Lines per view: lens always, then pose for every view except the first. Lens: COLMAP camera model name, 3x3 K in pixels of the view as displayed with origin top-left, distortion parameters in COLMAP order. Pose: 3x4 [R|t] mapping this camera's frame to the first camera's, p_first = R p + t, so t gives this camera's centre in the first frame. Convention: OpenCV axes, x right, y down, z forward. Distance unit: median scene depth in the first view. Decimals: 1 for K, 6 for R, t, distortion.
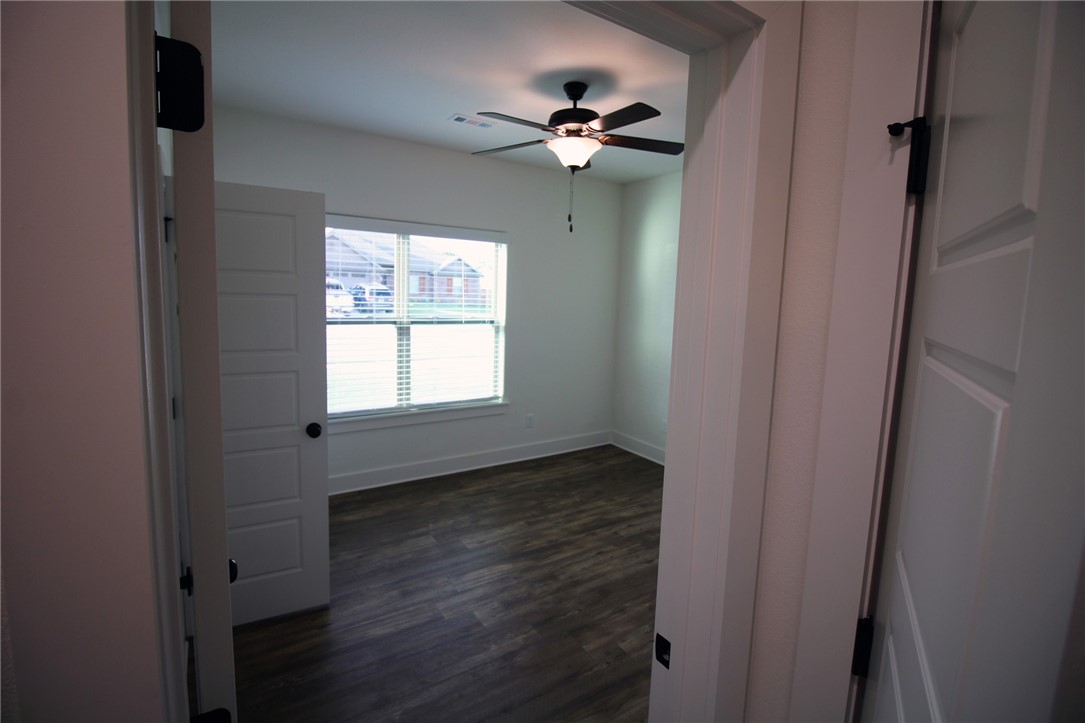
lens RADIAL K [[500.9, 0, 541.6], [0, 500.9, 345.0], [0, 0, 1]] dist [0.000810, -0.013318]
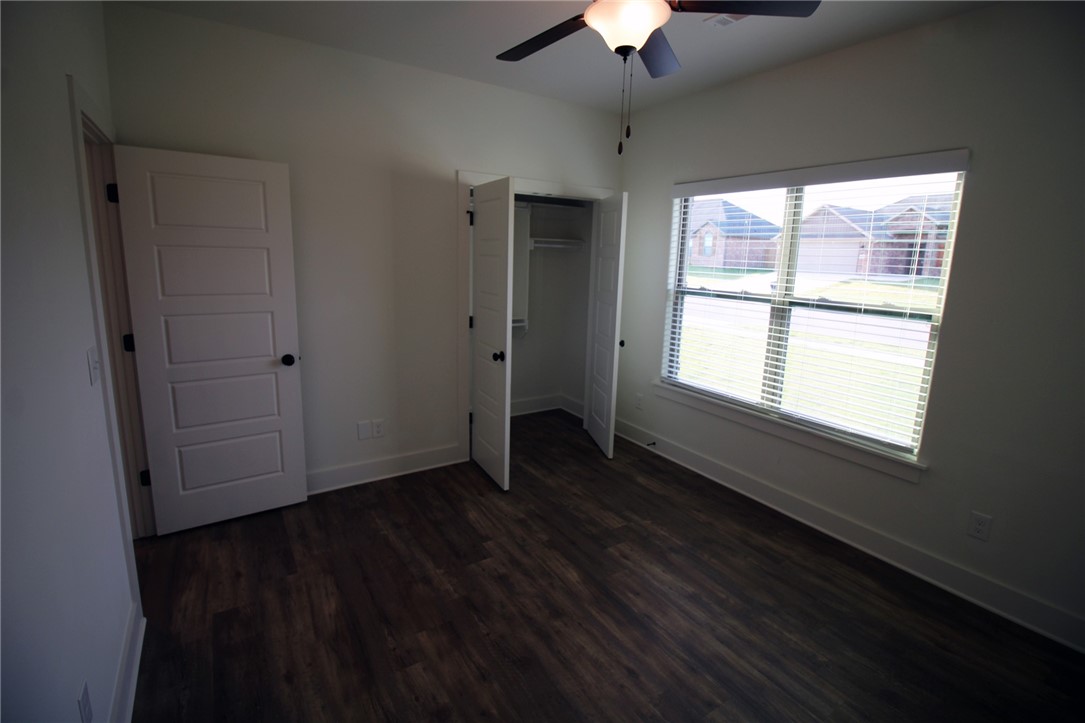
lens RADIAL K [[500.9, 0, 541.6], [0, 500.9, 345.0], [0, 0, 1]] dist [0.000810, -0.013318]
pose [[-0.004370, 0.146366, -0.989221, 0.606407], [-0.139845, 0.979420, 0.145534, -0.048648], [0.990164, 0.138973, 0.016188, 0.748798]]
